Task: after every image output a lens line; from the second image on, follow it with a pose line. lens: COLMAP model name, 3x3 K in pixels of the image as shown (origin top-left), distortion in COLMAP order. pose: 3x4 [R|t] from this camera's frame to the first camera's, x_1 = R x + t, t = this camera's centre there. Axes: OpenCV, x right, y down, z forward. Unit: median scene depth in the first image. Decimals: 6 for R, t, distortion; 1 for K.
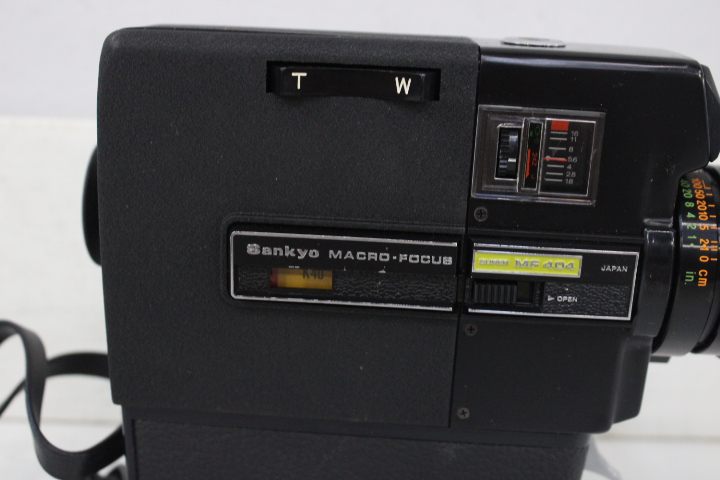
lens RADIAL K [[900.5, 0, 367.2], [0, 900.5, 243.4], [0, 0, 1]] dist [-0.052144, 0.000000]
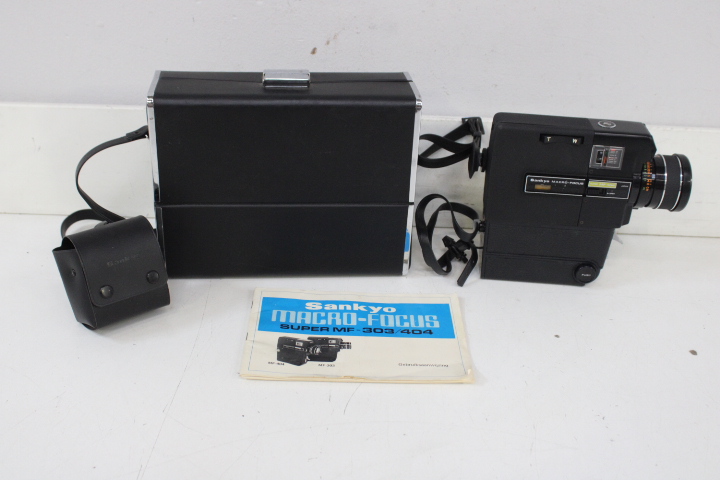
lens RADIAL K [[825.7, 0, 365.1], [0, 825.7, 237.1], [0, 0, 1]] dist [-0.065500, 0.000000]
pose [[0.999855, 0.006976, -0.015552, -0.789433], [-0.003784, 0.980499, 0.196490, -0.447132], [0.016619, -0.196402, 0.980383, -2.534044]]
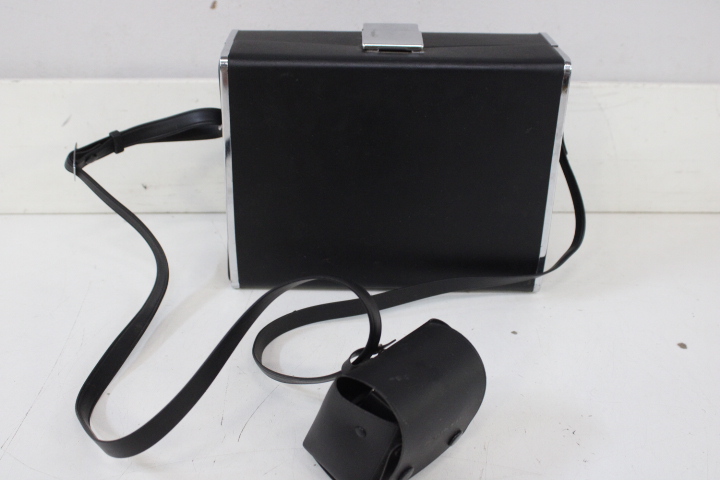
lens RADIAL K [[835.6, 0, 358.6], [0, 835.6, 247.0], [0, 0, 1]] dist [-0.059295, 0.000000]
pose [[0.999468, -0.030256, 0.012181, -0.588517], [0.027404, 0.981514, 0.189416, -0.202331], [-0.017686, -0.188982, 0.981821, -1.936347]]
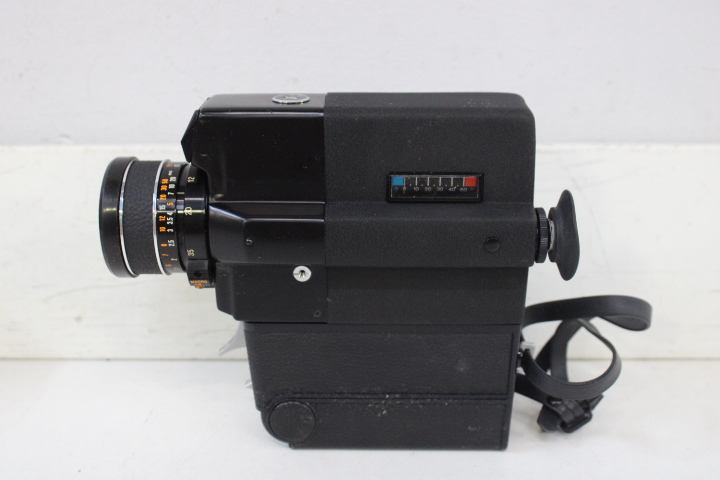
lens RADIAL K [[900.5, 0, 360.0], [0, 900.5, 239.4], [0, 0, 1]] dist [-0.052144, 0.000000]
pose [[0.998441, -0.034211, -0.044103, 0.052374], [0.036538, 0.997921, 0.053089, -0.090092], [0.042196, -0.054618, 0.997615, -0.681022]]
